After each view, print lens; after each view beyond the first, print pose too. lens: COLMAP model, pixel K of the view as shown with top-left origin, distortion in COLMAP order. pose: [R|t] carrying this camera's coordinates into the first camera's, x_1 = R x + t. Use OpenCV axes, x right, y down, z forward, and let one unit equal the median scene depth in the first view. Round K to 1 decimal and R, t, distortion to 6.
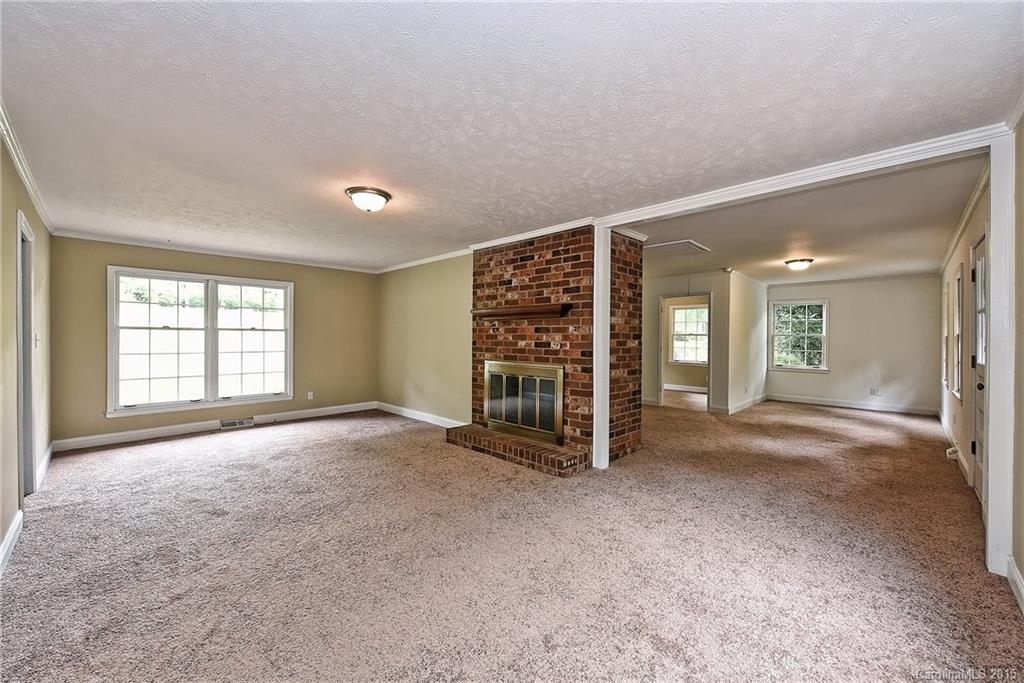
lens RADIAL K [[394.1, 0, 512.0], [0, 394.1, 341.5], [0, 0, 1]] dist [-0.002285, -0.000224]
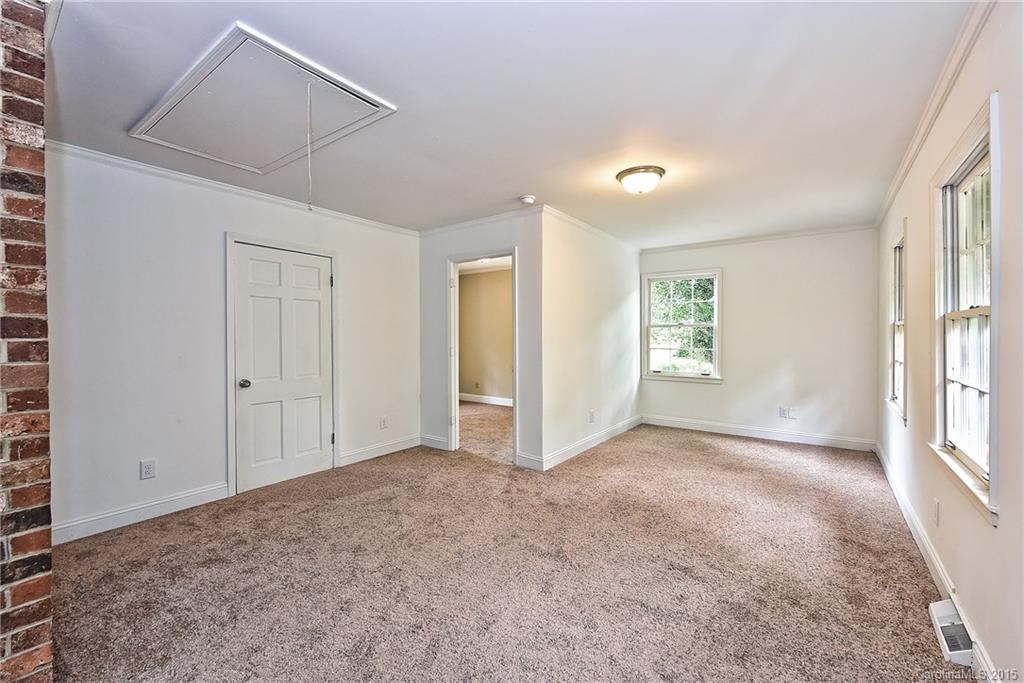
lens RADIAL K [[411.7, 0, 512.0], [0, 411.7, 341.5], [0, 0, 1]] dist [0.002414, 0.000132]
pose [[0.989988, -0.010243, 0.140776, 0.410523], [0.008772, 0.999900, 0.011065, -0.000272], [-0.140875, -0.009720, 0.989980, 0.421975]]
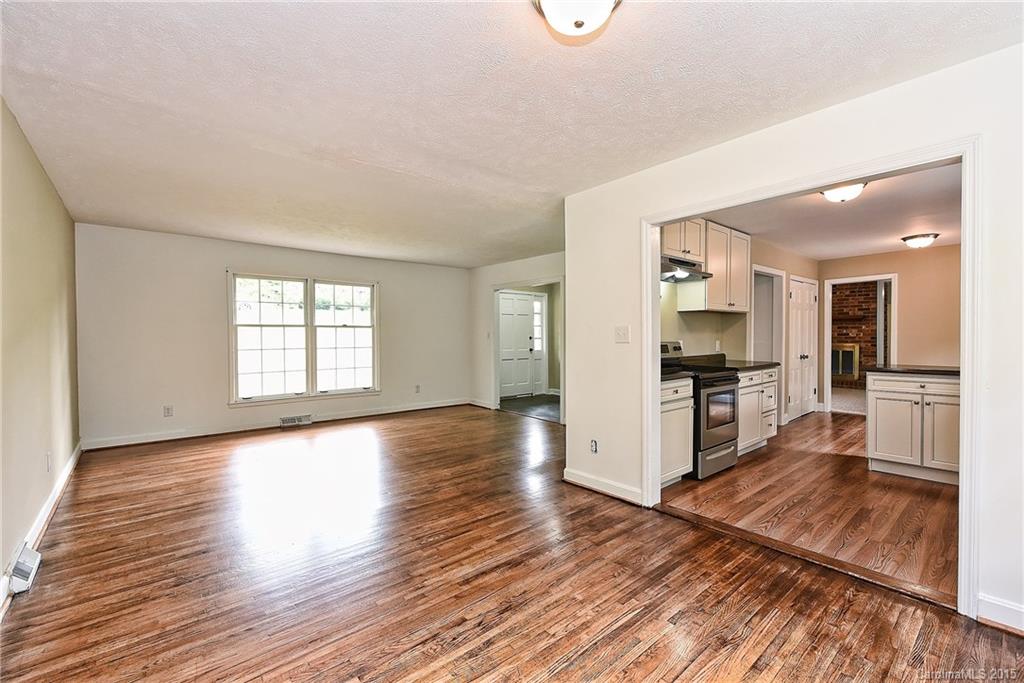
lens RADIAL K [[441.4, 0, 512.0], [0, 441.4, 341.5], [0, 0, 1]] dist [0.002222, -0.000145]
pose [[0.993592, -0.005088, -0.112916, -0.782309], [0.006306, 0.999926, 0.010427, 0.005621], [0.112854, -0.011072, 0.993550, -0.861631]]
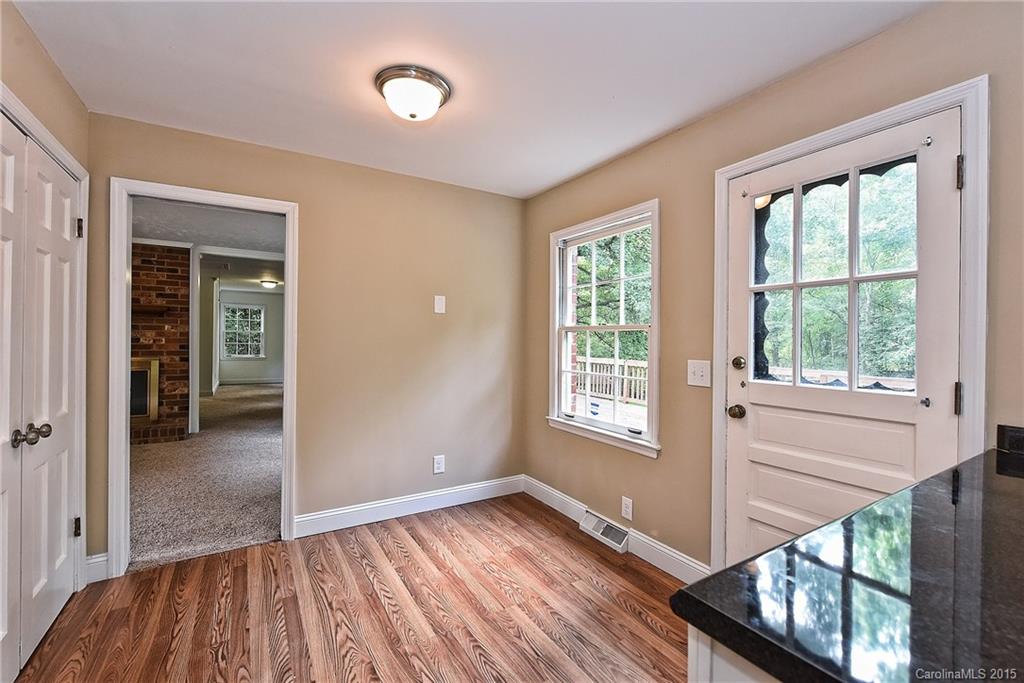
lens RADIAL K [[428.4, 0, 512.0], [0, 428.4, 341.5], [0, 0, 1]] dist [-0.008822, -0.000238]
pose [[0.256029, 0.000013, 0.966669, -0.441747], [-0.007145, 0.999973, 0.001879, 0.001299], [-0.966643, -0.007388, 0.256022, -0.198206]]
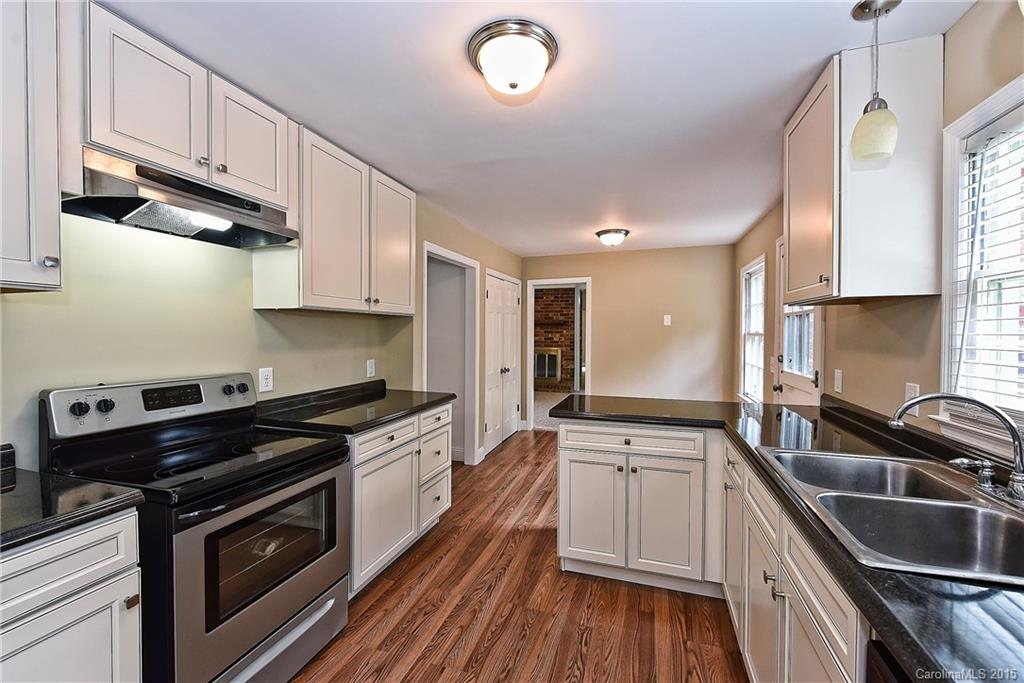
lens RADIAL K [[411.7, 0, 512.0], [0, 411.7, 341.5], [0, 0, 1]] dist [0.002414, 0.000132]
pose [[0.911643, -0.008373, 0.410897, -0.569785], [-0.000288, 0.999779, 0.021010, -0.013019], [-0.410982, -0.019272, 0.911440, -0.541104]]
